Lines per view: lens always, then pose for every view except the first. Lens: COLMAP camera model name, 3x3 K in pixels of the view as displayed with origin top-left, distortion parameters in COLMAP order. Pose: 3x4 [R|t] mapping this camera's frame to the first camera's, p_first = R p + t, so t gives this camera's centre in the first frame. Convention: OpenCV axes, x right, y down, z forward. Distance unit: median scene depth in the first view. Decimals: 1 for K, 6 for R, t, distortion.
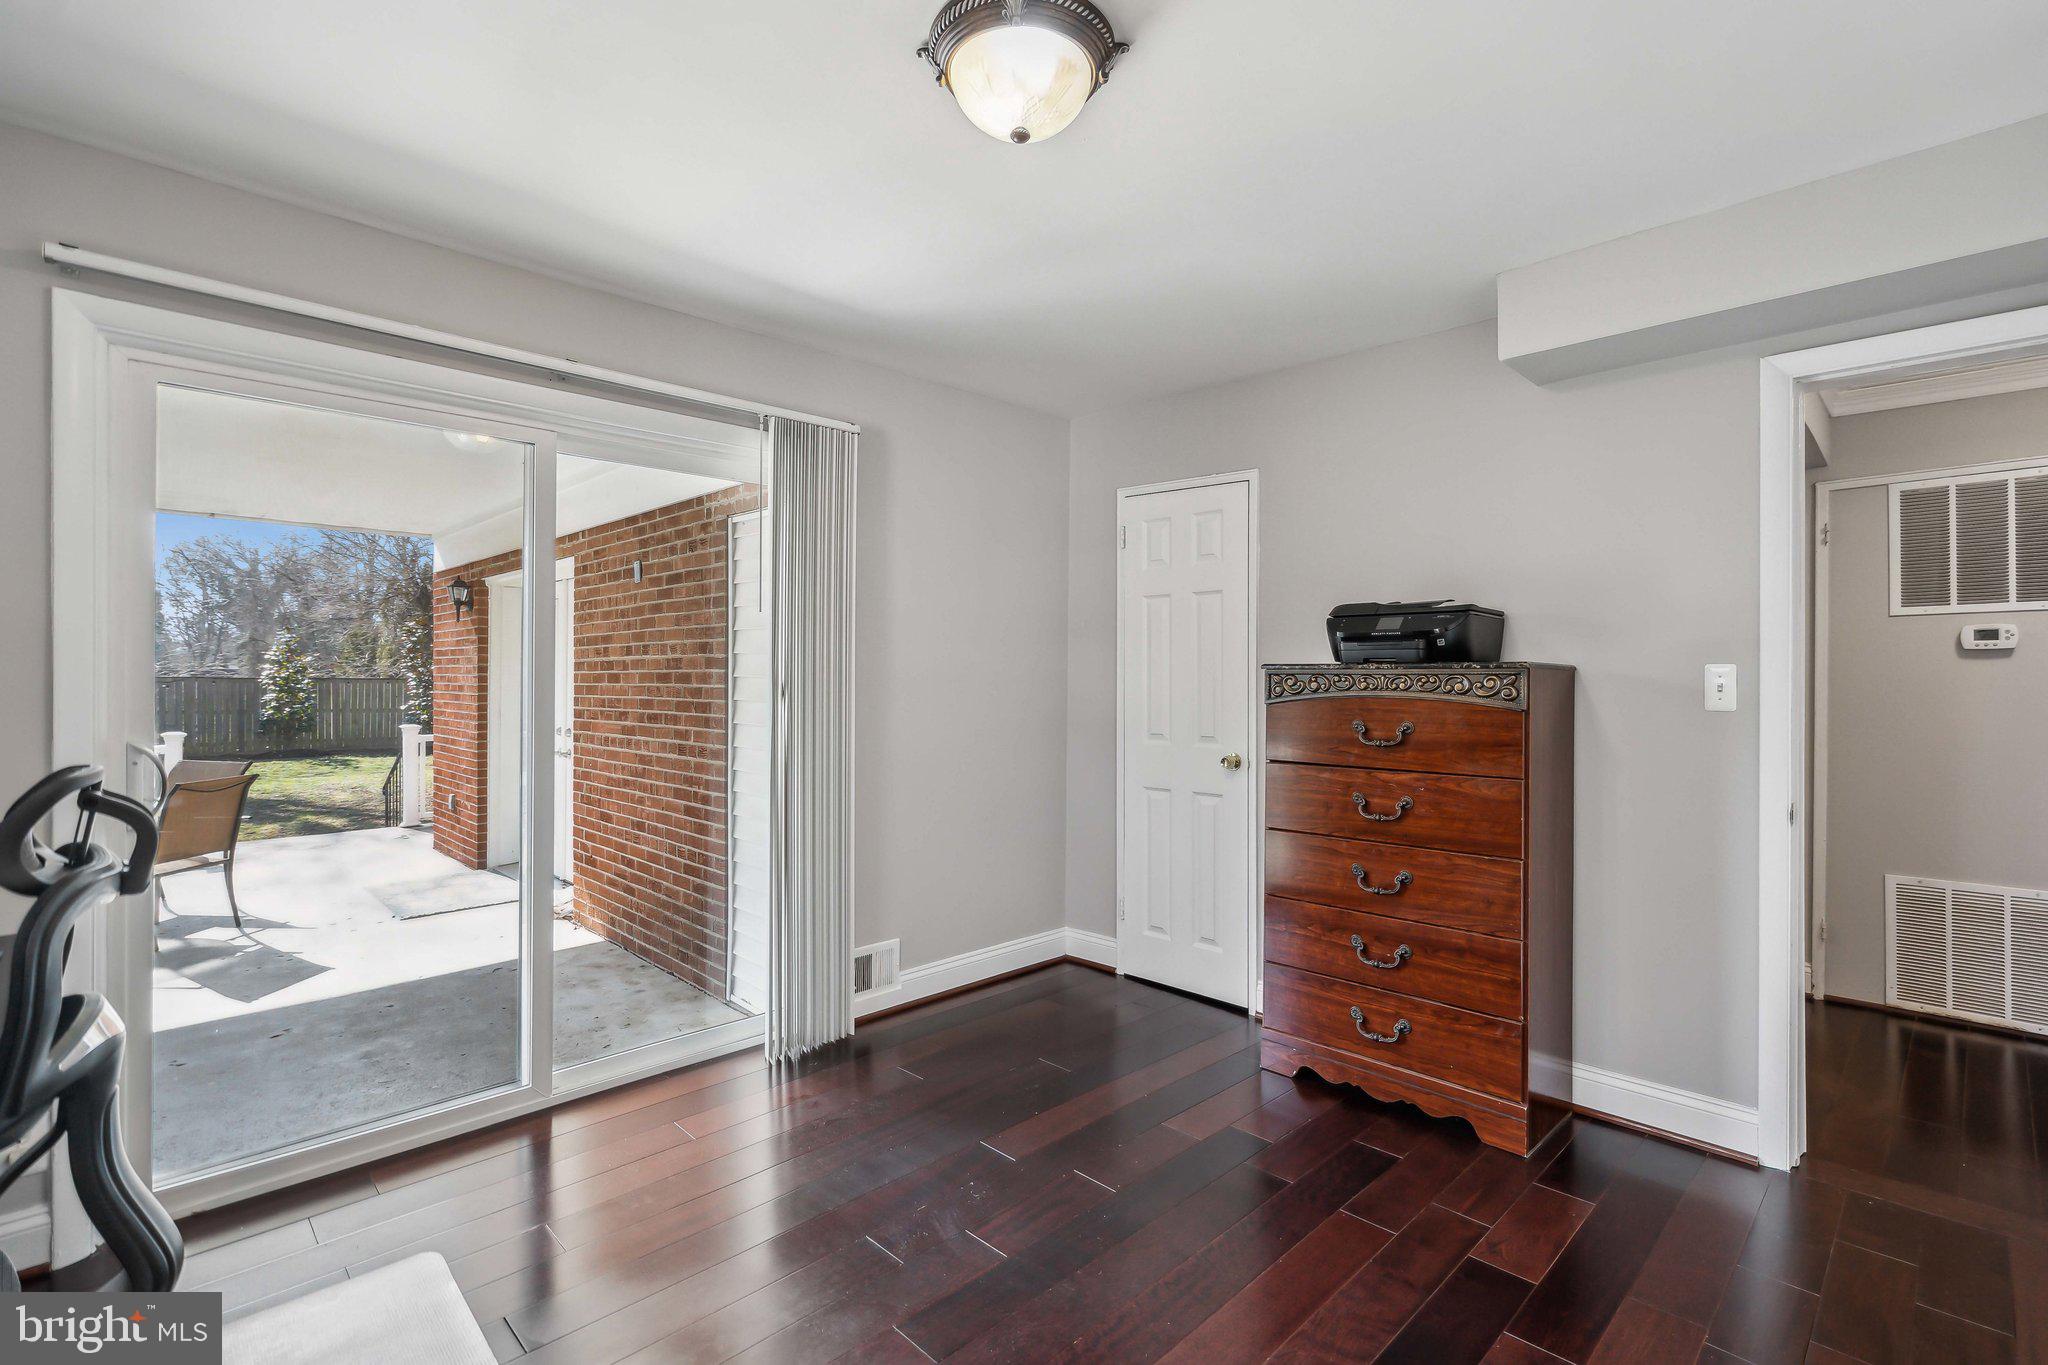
lens RADIAL K [[941.8, 0, 1035.9], [0, 941.8, 670.2], [0, 0, 1]] dist [-0.013595, 0.003549]
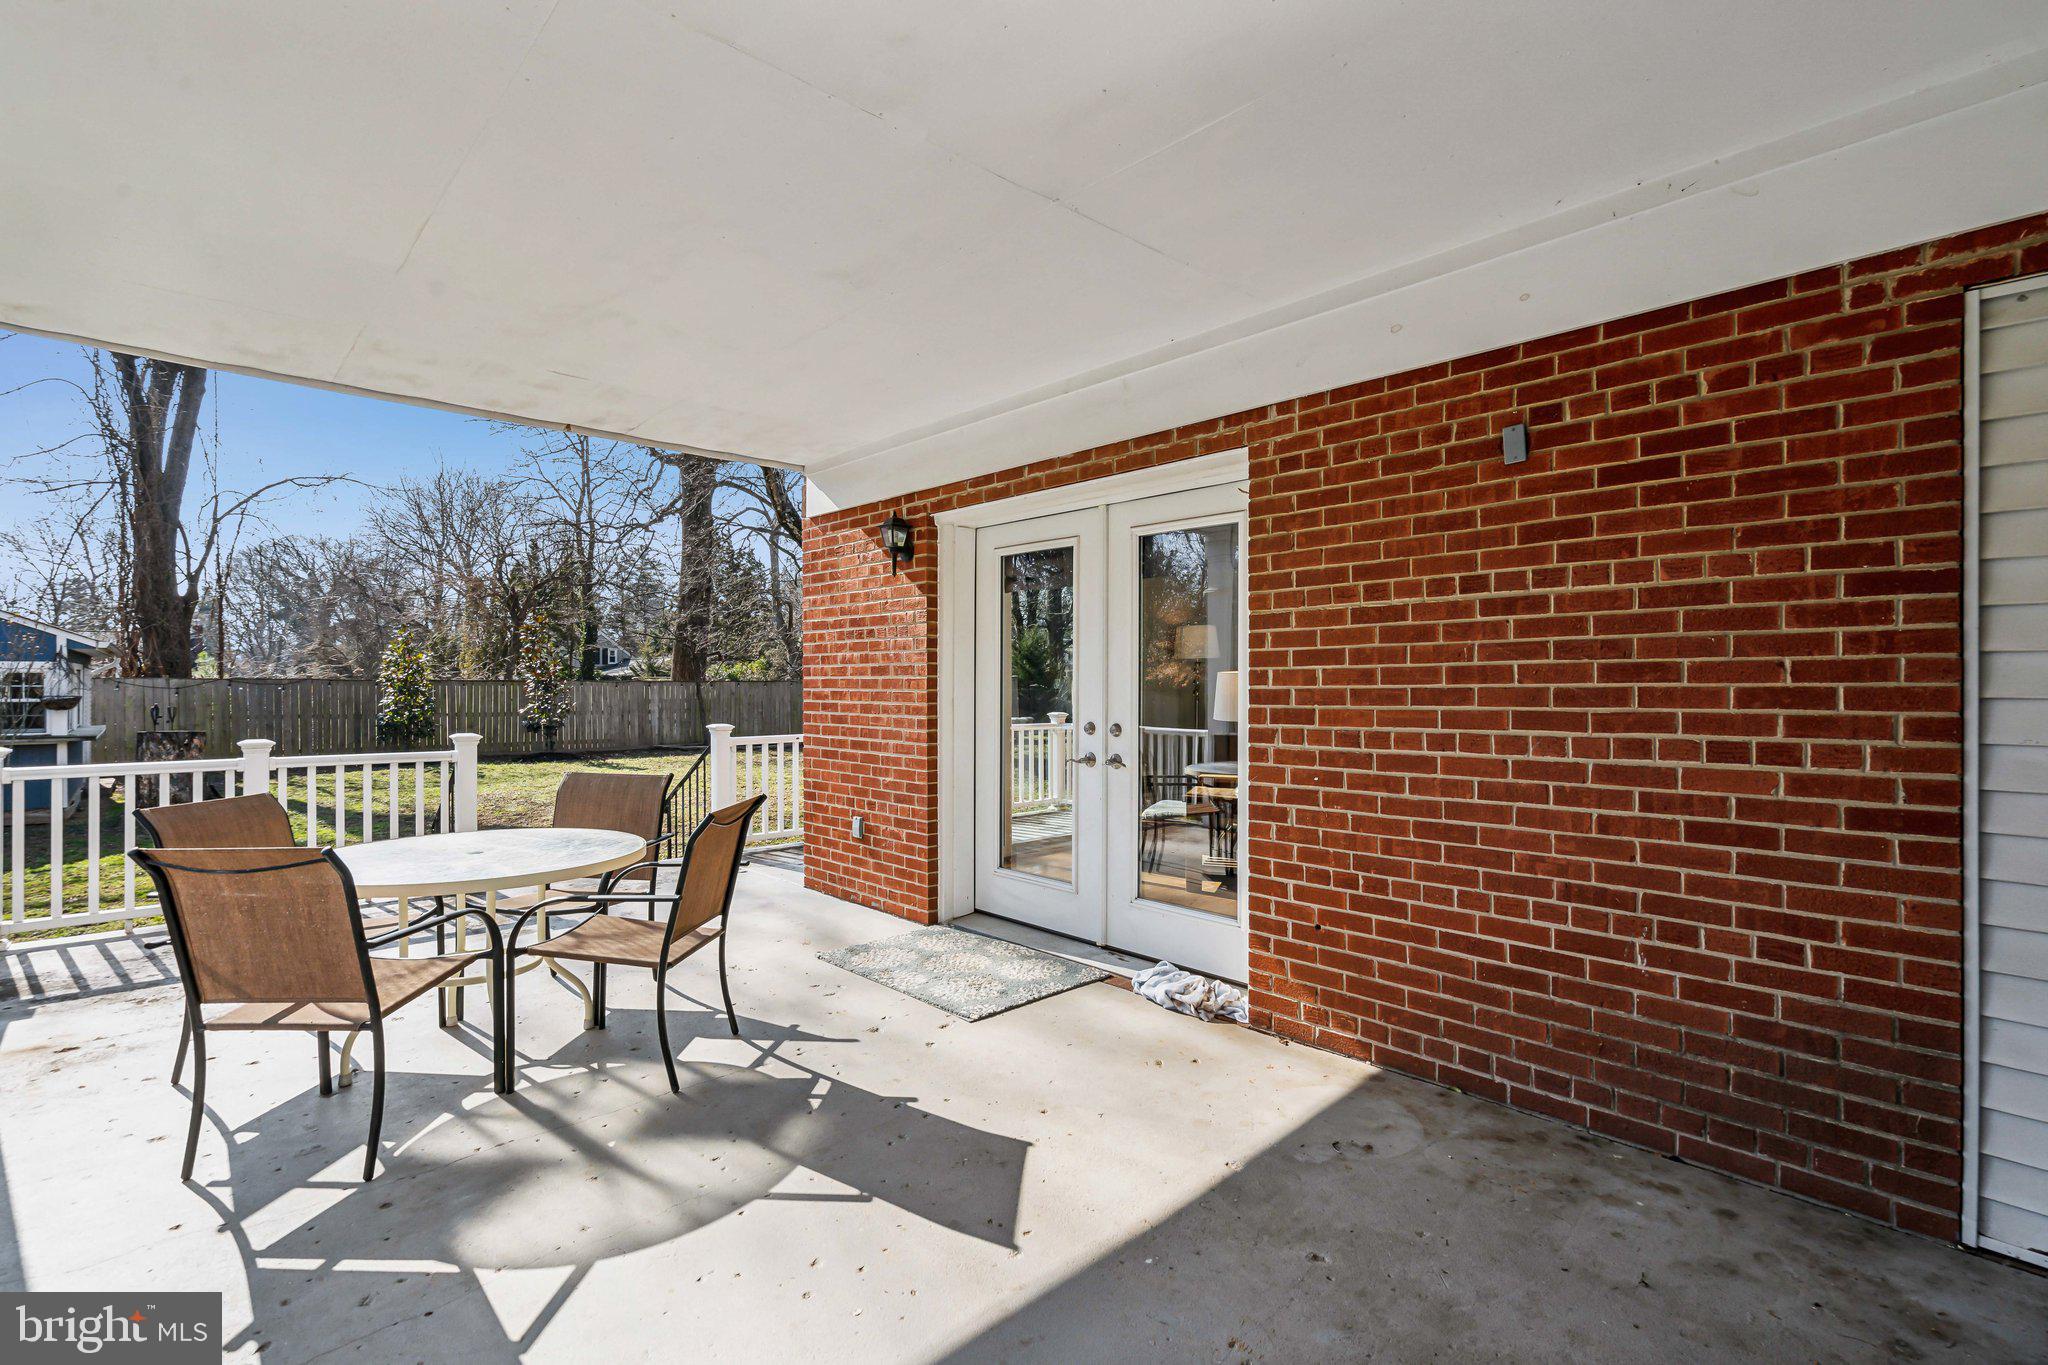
lens RADIAL K [[941.8, 0, 1010.5], [0, 941.8, 671.8], [0, 0, 1]] dist [-0.013595, 0.003549]
pose [[0.999105, -0.004363, -0.042072, -0.498202], [0.004133, 0.999976, -0.005561, 0.025645], [0.042095, 0.005382, 0.999099, 0.287733]]
